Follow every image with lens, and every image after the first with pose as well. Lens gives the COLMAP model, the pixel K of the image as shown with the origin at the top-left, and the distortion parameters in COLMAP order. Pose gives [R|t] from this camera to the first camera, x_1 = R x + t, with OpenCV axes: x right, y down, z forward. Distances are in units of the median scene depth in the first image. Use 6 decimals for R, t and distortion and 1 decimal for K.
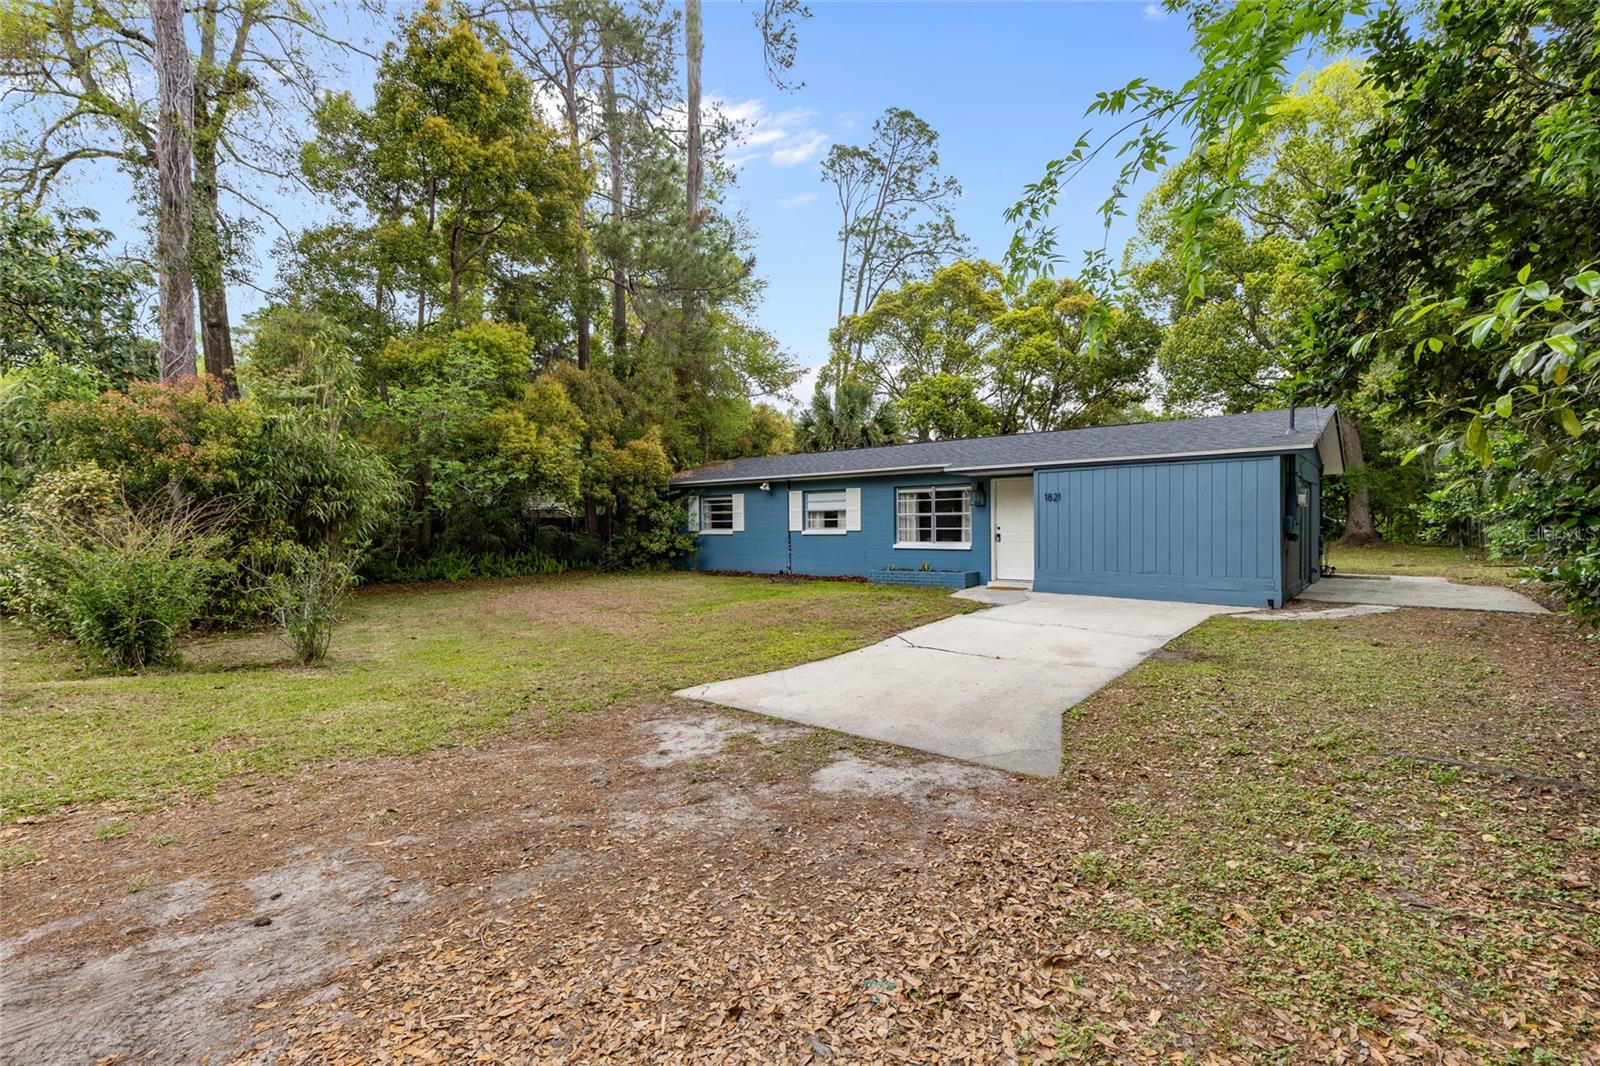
lens RADIAL K [[722.2, 0, 795.5], [0, 722.2, 536.5], [0, 0, 1]] dist [0.005908, 0.000105]
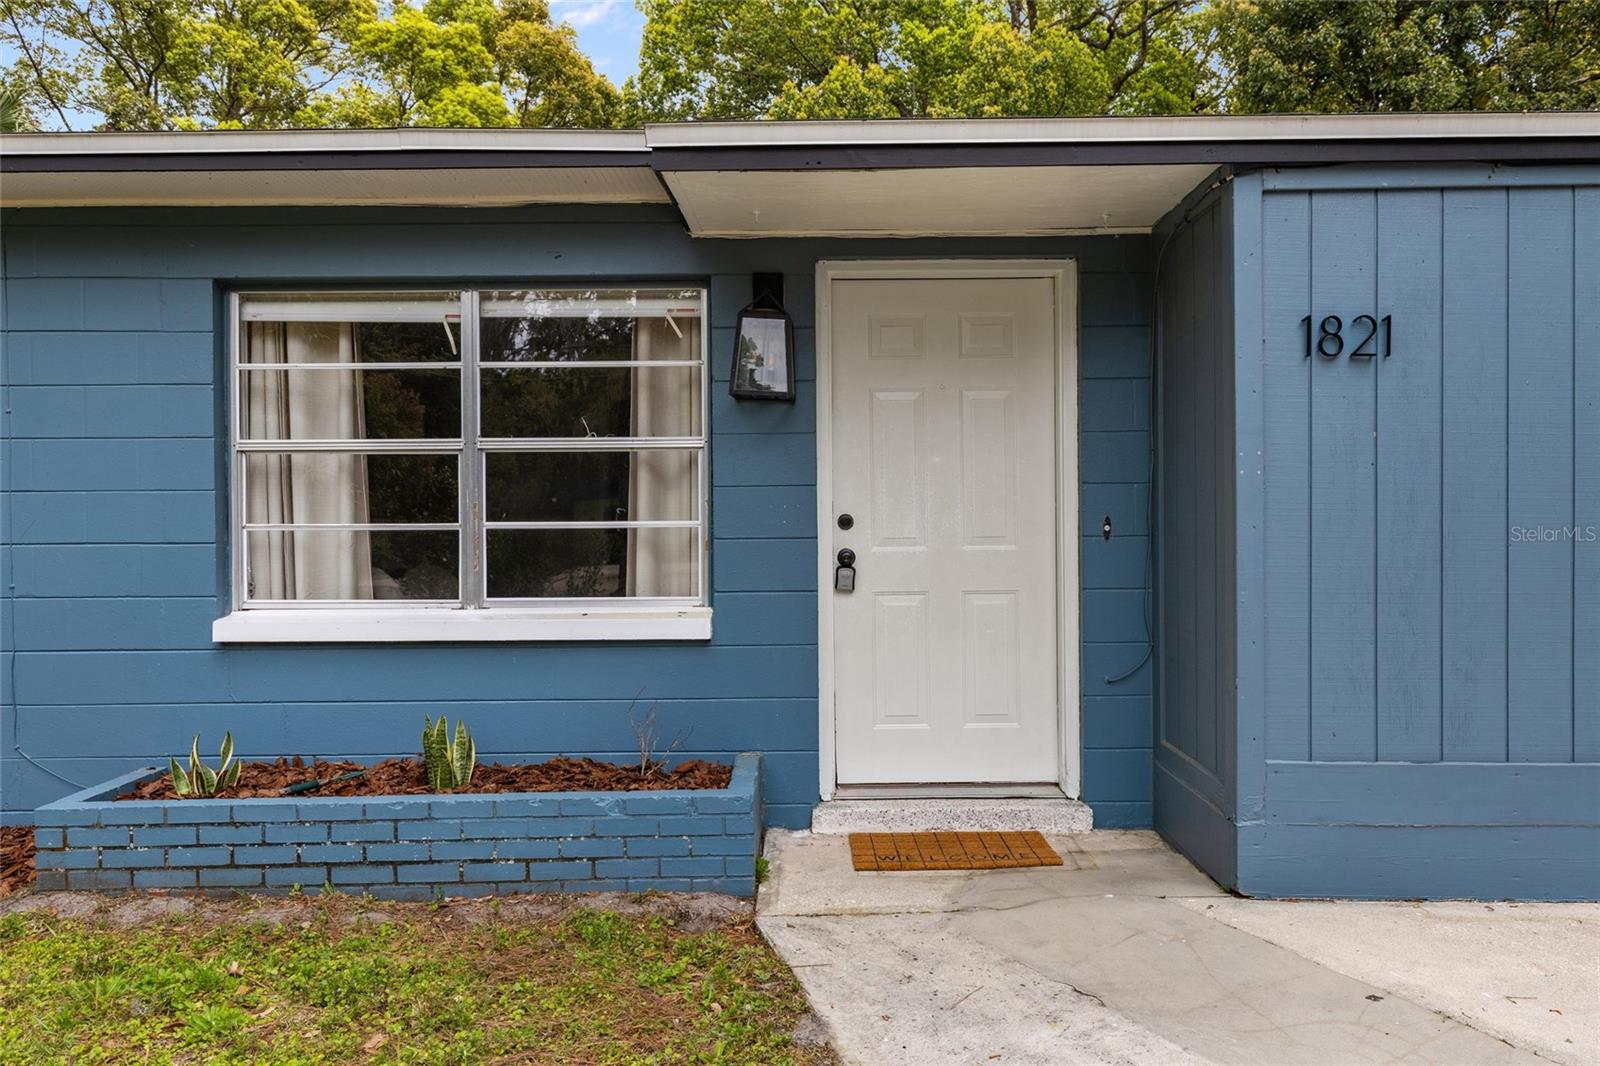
lens RADIAL K [[1186.3, 0, 806.3], [0, 1186.3, 529.1], [0, 0, 1]] dist [0.024537, 0.001567]
pose [[0.762639, -0.001435, 0.646823, 0.057969], [0.009209, 0.999920, -0.008639, -0.006162], [-0.646759, 0.012545, 0.762592, 0.662547]]
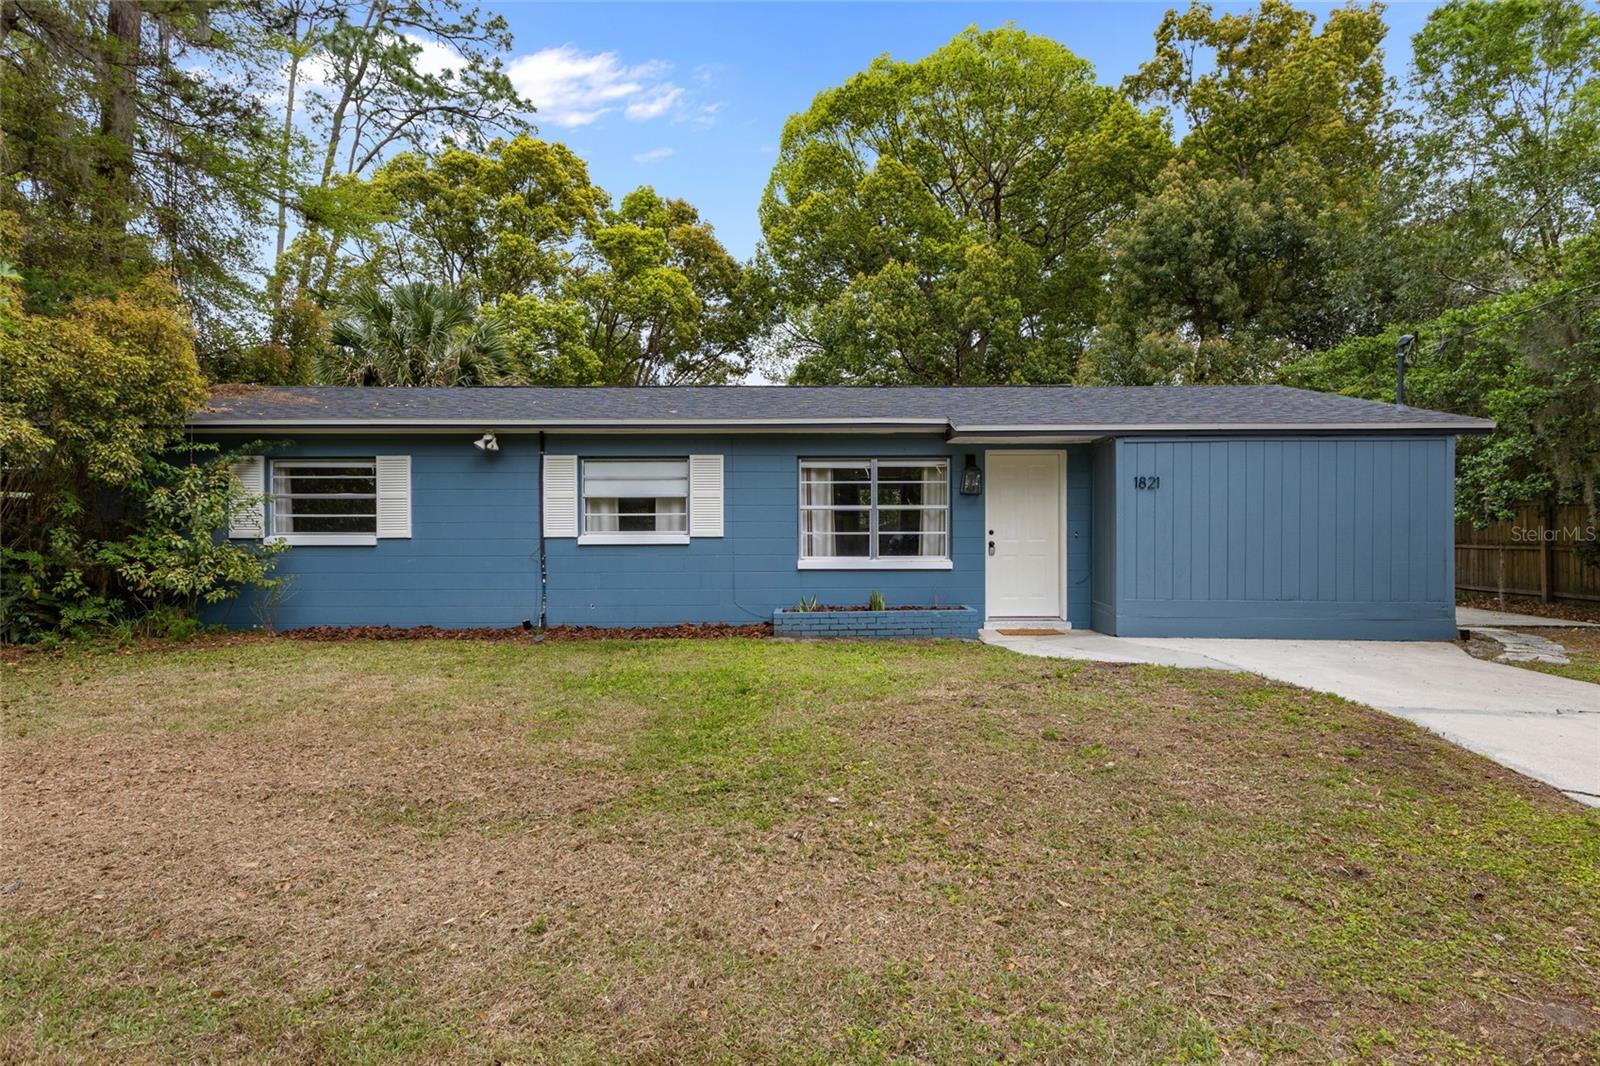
lens RADIAL K [[888.4, 0, 795.1], [0, 888.4, 532.1], [0, 0, 1]] dist [0.007679, -0.000071]
pose [[0.763916, 0.000274, 0.645316, -0.280250], [0.005680, 0.999958, -0.007148, -0.006568], [-0.645291, 0.009126, 0.763882, 0.467246]]
